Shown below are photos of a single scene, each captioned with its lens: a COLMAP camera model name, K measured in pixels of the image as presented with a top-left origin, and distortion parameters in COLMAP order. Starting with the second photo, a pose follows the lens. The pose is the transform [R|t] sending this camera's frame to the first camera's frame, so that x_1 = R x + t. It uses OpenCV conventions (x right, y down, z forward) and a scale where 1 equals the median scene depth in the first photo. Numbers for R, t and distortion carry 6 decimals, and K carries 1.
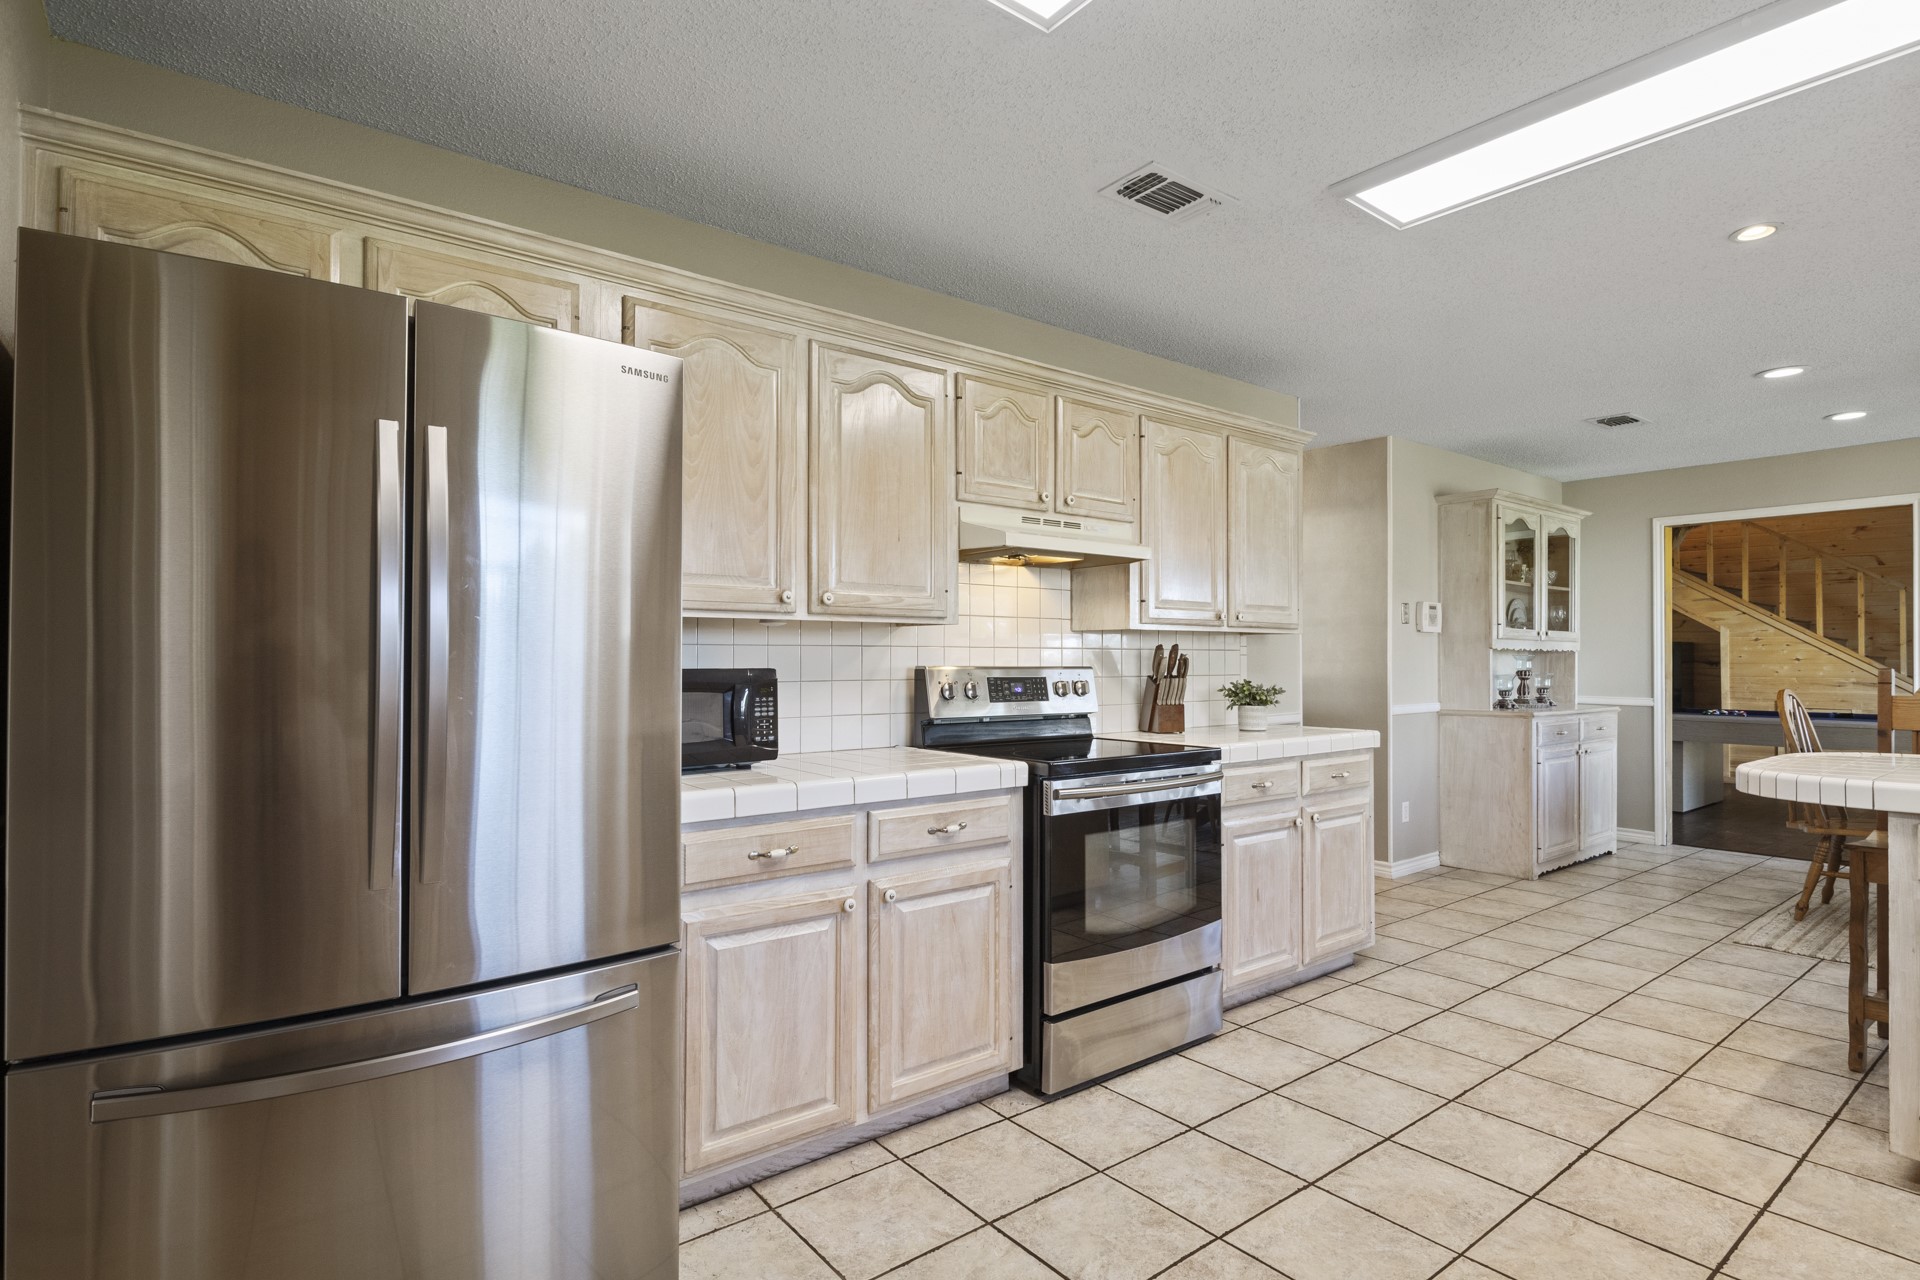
lens RADIAL K [[980.1, 0, 963.1], [0, 980.1, 650.0], [0, 0, 1]] dist [-0.003548, -0.000388]
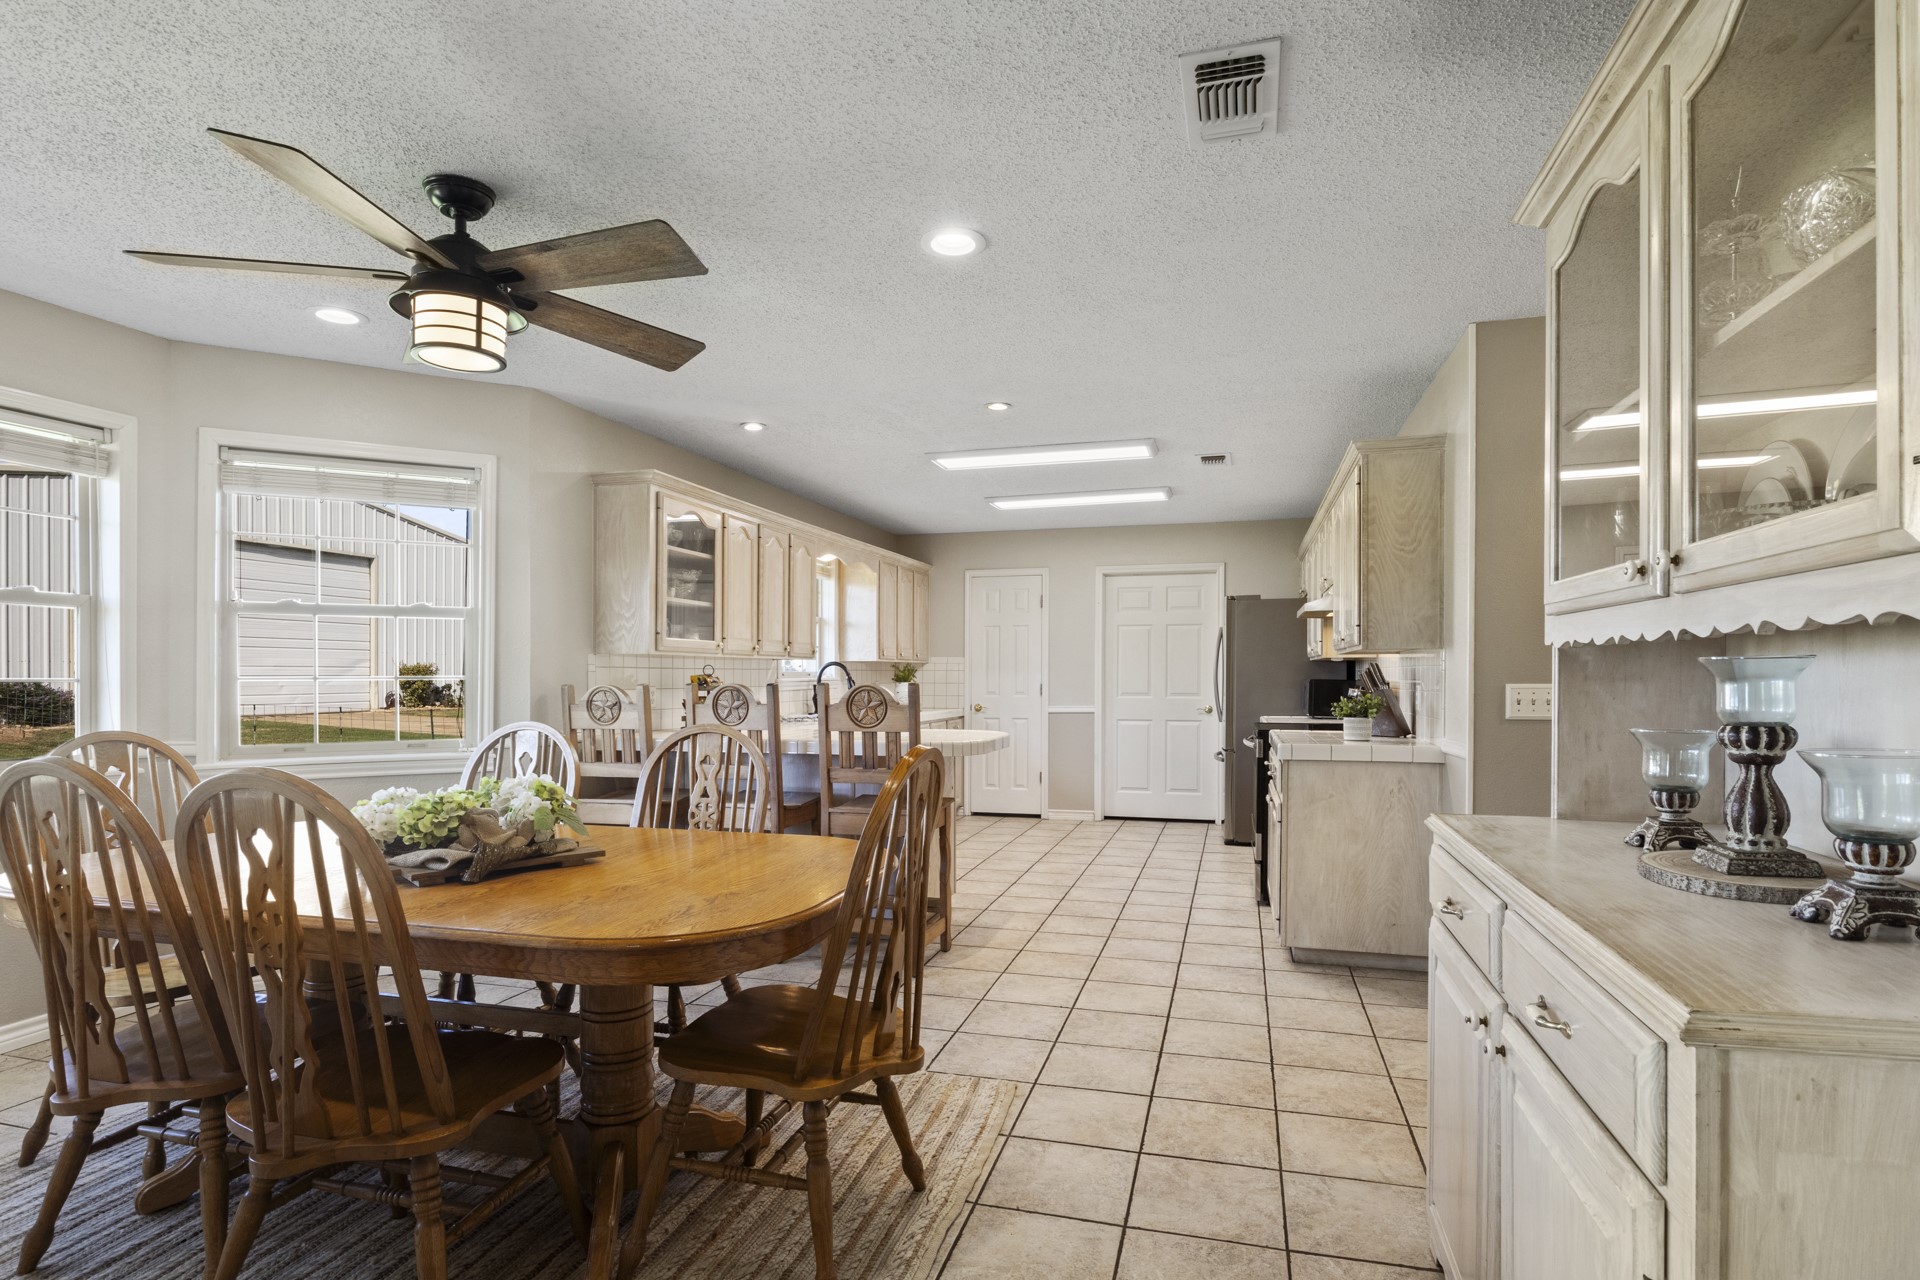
lens RADIAL K [[980.1, 0, 959.6], [0, 980.1, 658.2], [0, 0, 1]] dist [-0.003548, -0.000388]
pose [[-0.812613, -0.014632, -0.582620, 1.458307], [-0.000466, 0.999701, -0.024457, 0.018152], [0.582803, -0.019603, -0.812377, 1.833849]]
